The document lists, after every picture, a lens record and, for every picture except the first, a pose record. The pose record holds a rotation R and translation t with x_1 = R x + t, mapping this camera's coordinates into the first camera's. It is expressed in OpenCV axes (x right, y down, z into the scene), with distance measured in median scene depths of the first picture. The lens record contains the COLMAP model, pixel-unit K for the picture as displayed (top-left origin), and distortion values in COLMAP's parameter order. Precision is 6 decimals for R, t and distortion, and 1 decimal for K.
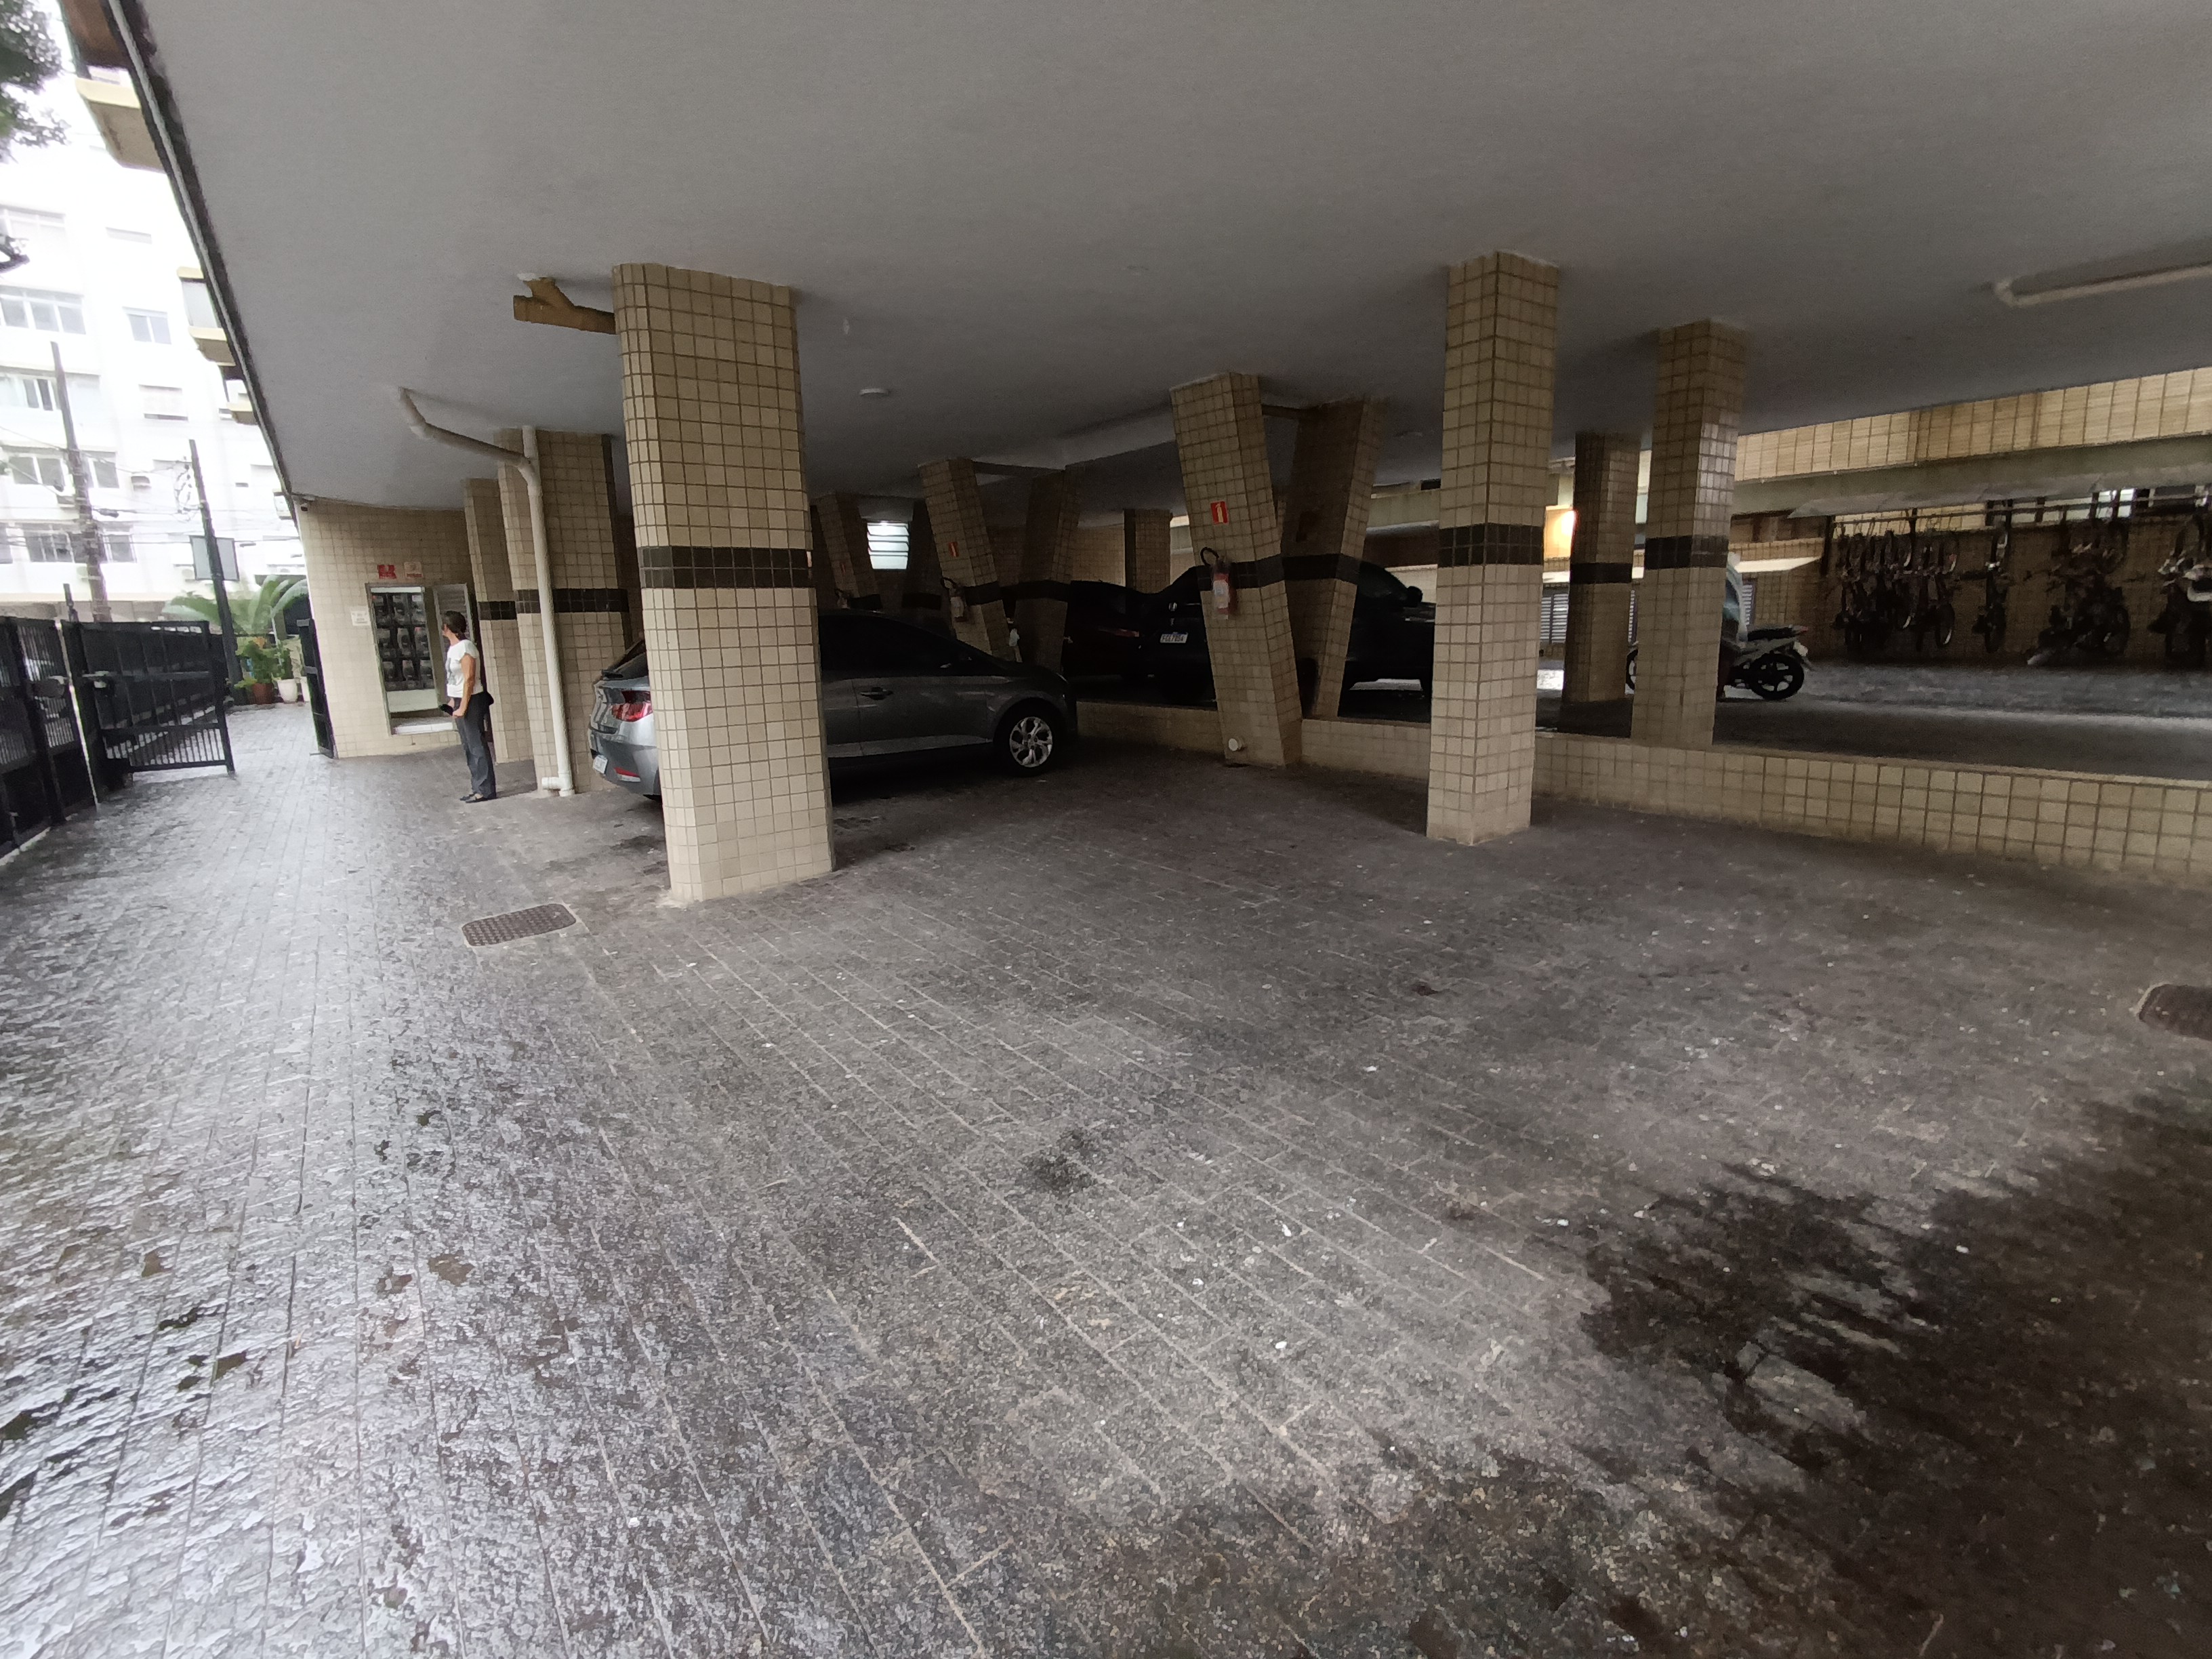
lens RADIAL K [[977.9, 0, 1097.6], [0, 977.9, 824.1], [0, 0, 1]] dist [-0.004365, 0.000585]
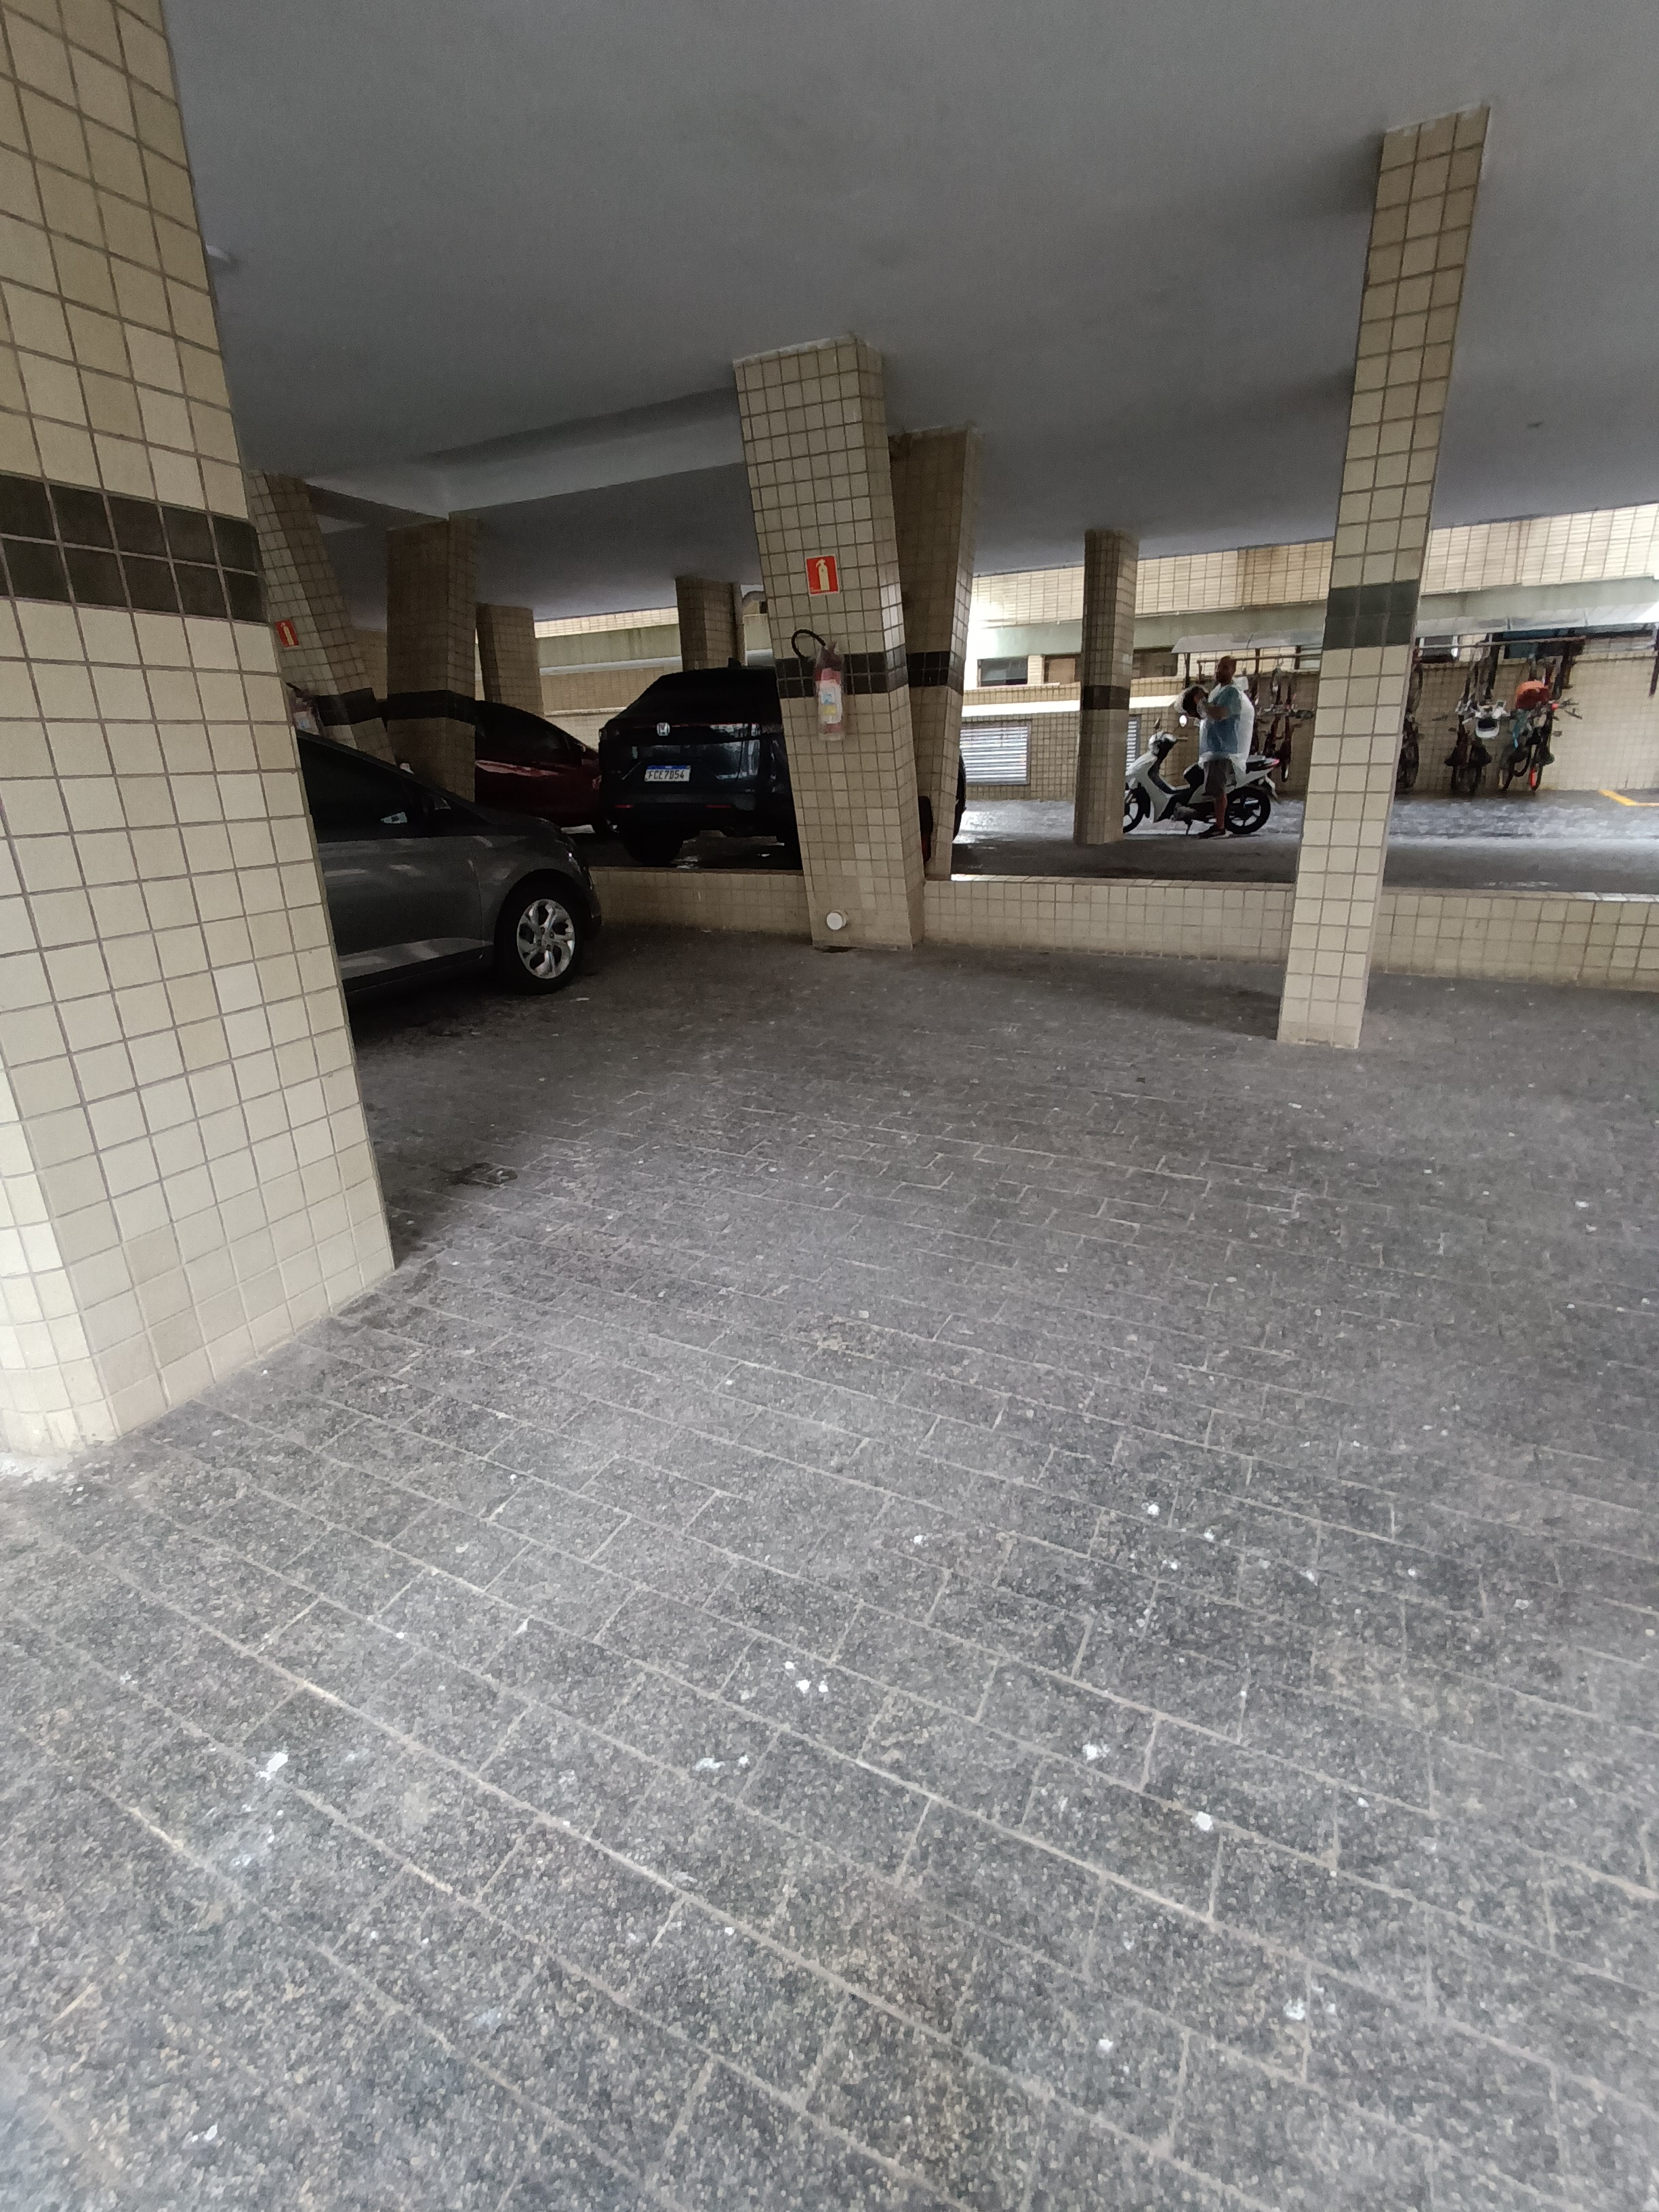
lens RADIAL K [[977.9, 0, 836.6], [0, 977.9, 1090.8], [0, 0, 1]] dist [-0.004365, 0.000585]
pose [[0.892443, -0.144300, 0.427462, -0.287024], [0.094764, 0.986290, 0.135100, -0.084324], [-0.441097, -0.080061, 0.893881, 0.521267]]
